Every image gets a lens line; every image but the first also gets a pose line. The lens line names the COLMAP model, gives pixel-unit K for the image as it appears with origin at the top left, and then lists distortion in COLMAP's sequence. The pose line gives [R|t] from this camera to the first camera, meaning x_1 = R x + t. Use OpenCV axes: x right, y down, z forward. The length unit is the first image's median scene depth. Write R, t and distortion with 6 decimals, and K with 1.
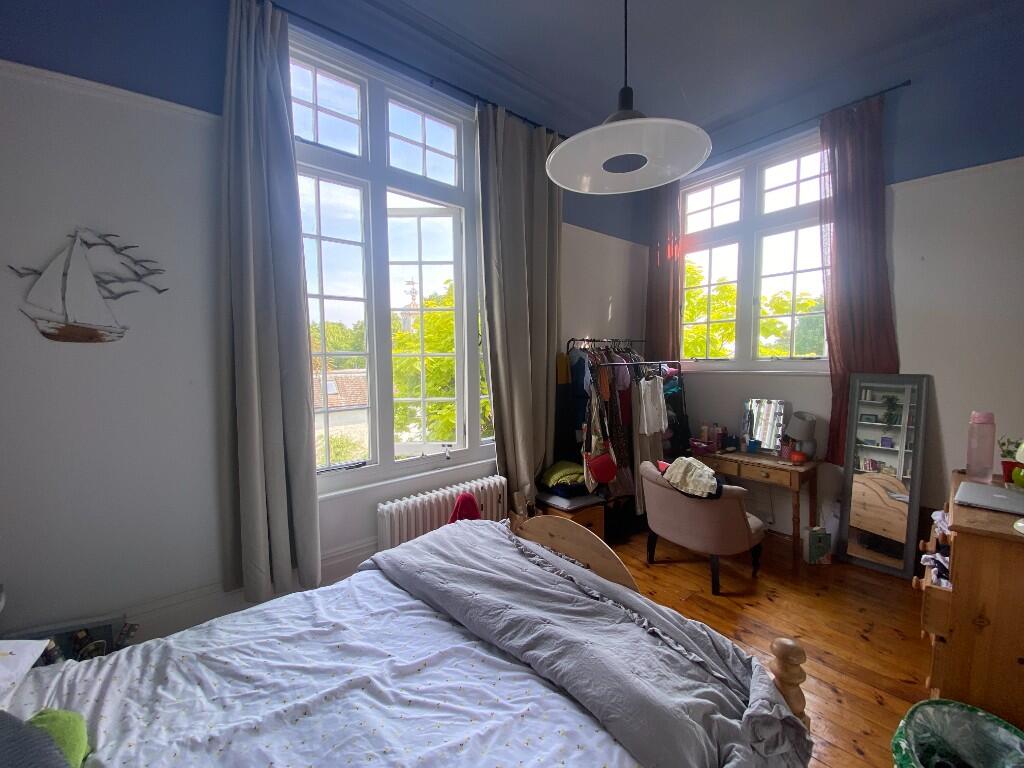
lens RADIAL K [[412.7, 0, 507.3], [0, 412.7, 384.4], [0, 0, 1]] dist [0.021724, -0.022440]
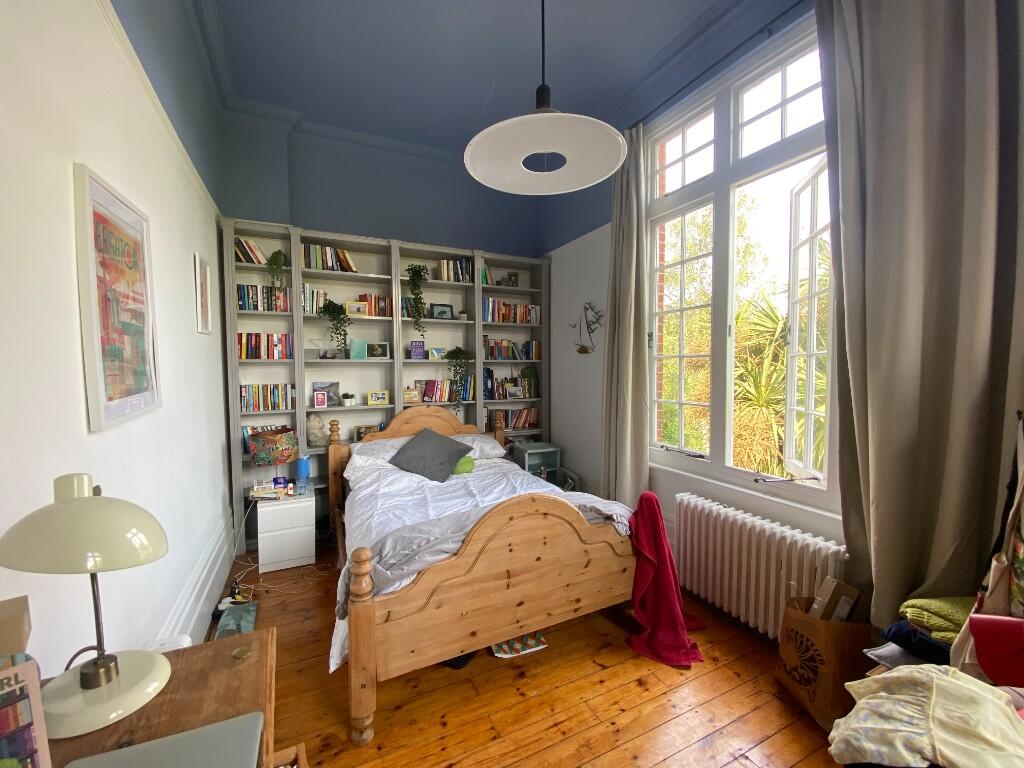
lens RADIAL K [[412.7, 0, 507.3], [0, 412.7, 384.4], [0, 0, 1]] dist [0.021724, -0.022440]
pose [[-0.261990, 0.048370, -0.963858, 0.858159], [-0.059788, 0.996011, 0.066235, -0.039832], [0.963217, 0.074980, -0.258053, 0.808239]]
